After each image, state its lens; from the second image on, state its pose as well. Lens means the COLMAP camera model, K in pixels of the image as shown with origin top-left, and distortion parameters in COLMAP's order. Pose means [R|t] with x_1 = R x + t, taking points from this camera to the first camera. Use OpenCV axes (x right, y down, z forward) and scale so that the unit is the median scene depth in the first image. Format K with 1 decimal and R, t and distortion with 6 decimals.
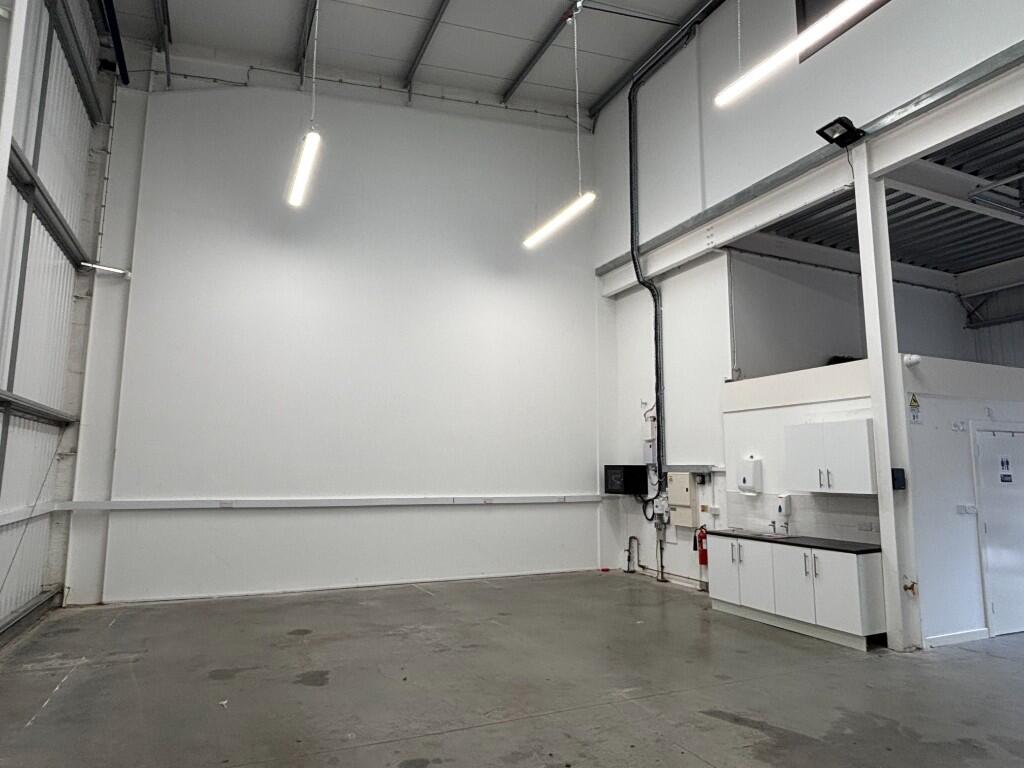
lens RADIAL K [[636.0, 0, 513.8], [0, 636.0, 379.9], [0, 0, 1]] dist [-0.006337, 0.006676]
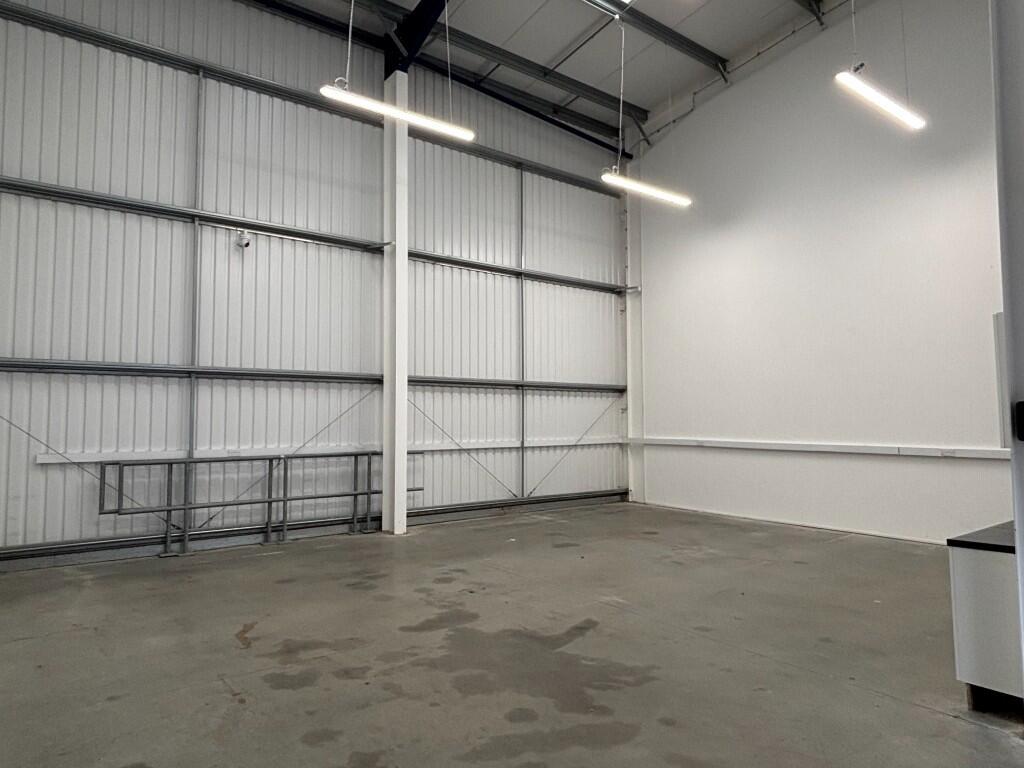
lens RADIAL K [[636.0, 0, 514.9], [0, 636.0, 385.3], [0, 0, 1]] dist [-0.006337, 0.006676]
pose [[0.208687, -0.058601, -0.976225, 1.336392], [0.136002, 0.990243, -0.030370, 0.114224], [0.968480, -0.126430, 0.214621, 0.637925]]
